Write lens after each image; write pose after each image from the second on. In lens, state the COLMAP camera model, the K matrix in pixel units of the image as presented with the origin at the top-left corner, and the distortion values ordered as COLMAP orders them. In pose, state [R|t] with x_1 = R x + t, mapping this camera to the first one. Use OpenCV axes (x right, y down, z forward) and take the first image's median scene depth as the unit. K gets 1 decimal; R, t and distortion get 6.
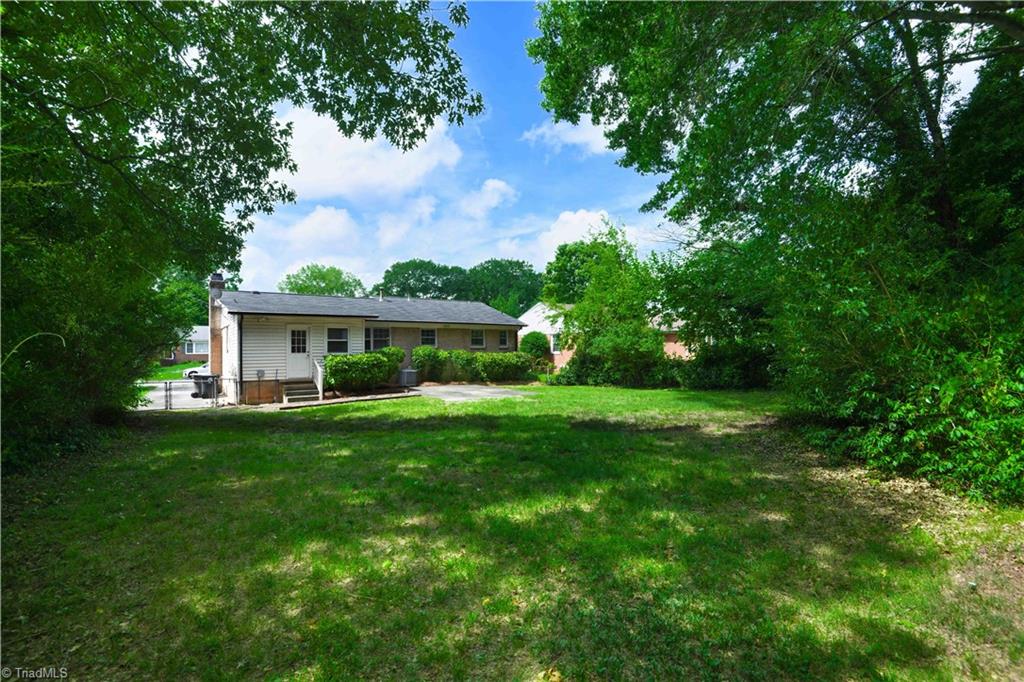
lens RADIAL K [[481.0, 0, 511.5], [0, 481.0, 366.9], [0, 0, 1]] dist [-0.002269, -0.000725]
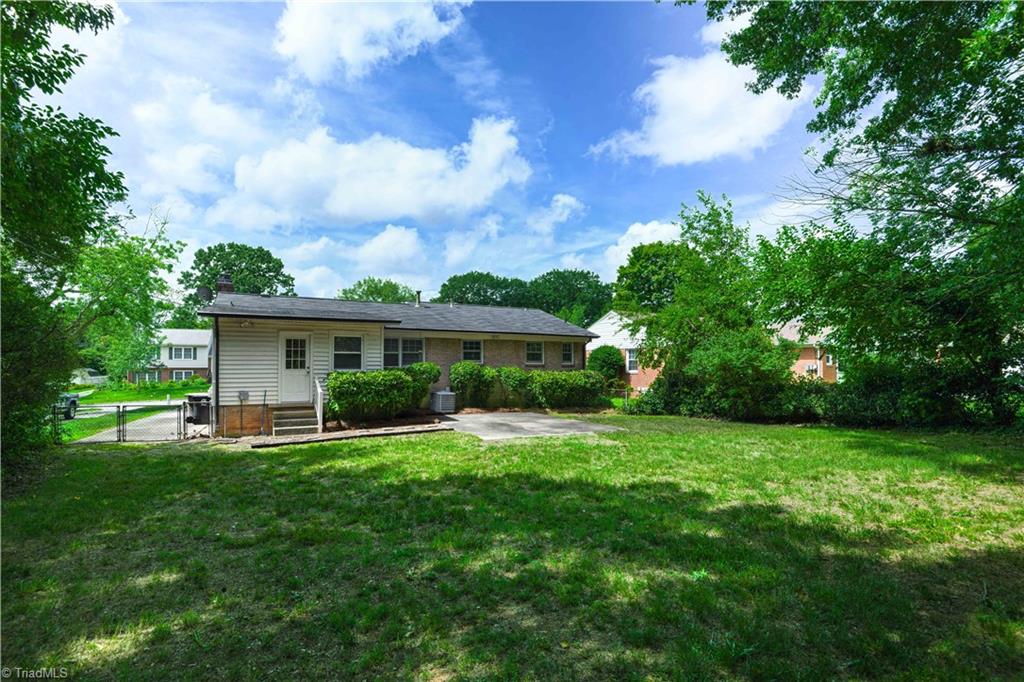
lens RADIAL K [[481.0, 0, 511.5], [0, 481.0, 366.9], [0, 0, 1]] dist [-0.002269, -0.000725]
pose [[0.991676, 0.006730, -0.128581, -0.007048], [-0.011776, 0.999188, -0.038520, -0.005476], [0.128218, 0.039714, 0.990951, 0.225609]]
